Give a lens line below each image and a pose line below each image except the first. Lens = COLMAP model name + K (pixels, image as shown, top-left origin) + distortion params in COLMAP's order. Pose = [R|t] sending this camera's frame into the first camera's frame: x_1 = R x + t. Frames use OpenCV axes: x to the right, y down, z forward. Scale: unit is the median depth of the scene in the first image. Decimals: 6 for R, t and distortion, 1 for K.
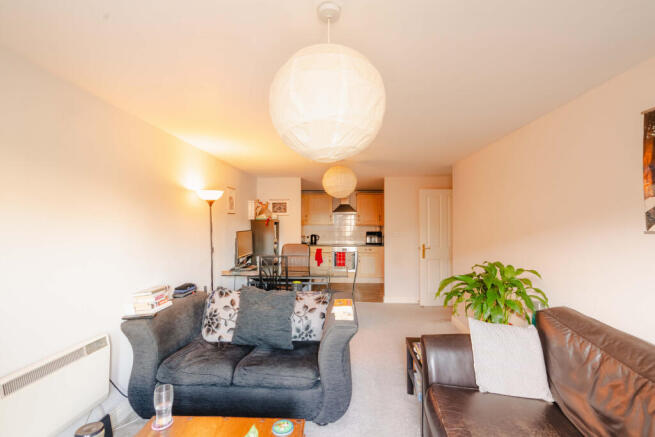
lens RADIAL K [[298.2, 0, 327.7], [0, 298.2, 220.8], [0, 0, 1]] dist [0.000465, 0.000100]
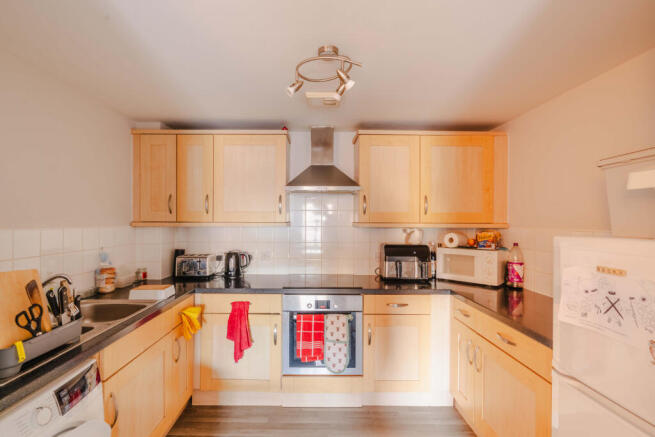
lens RADIAL K [[299.8, 0, 313.5], [0, 299.8, 218.1], [0, 0, 1]] dist [0.000190, 0.000085]
pose [[0.998453, 0.012208, 0.054237, 0.028012], [-0.012073, 0.999923, -0.002831, 0.006824], [-0.054267, 0.002172, 0.998524, 0.658698]]
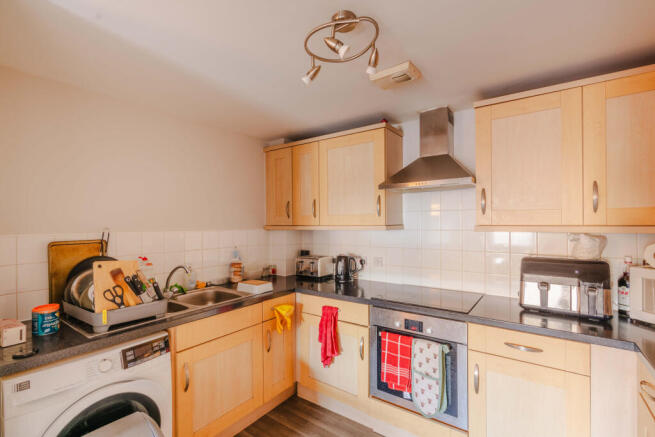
lens RADIAL K [[298.2, 0, 327.7], [0, 298.2, 220.8], [0, 0, 1]] dist [0.000465, 0.000100]
pose [[0.843313, -0.000519, -0.537423, 0.127949], [0.001532, 0.999998, 0.001438, 0.005673], [0.537421, -0.002036, 0.843312, 0.713771]]
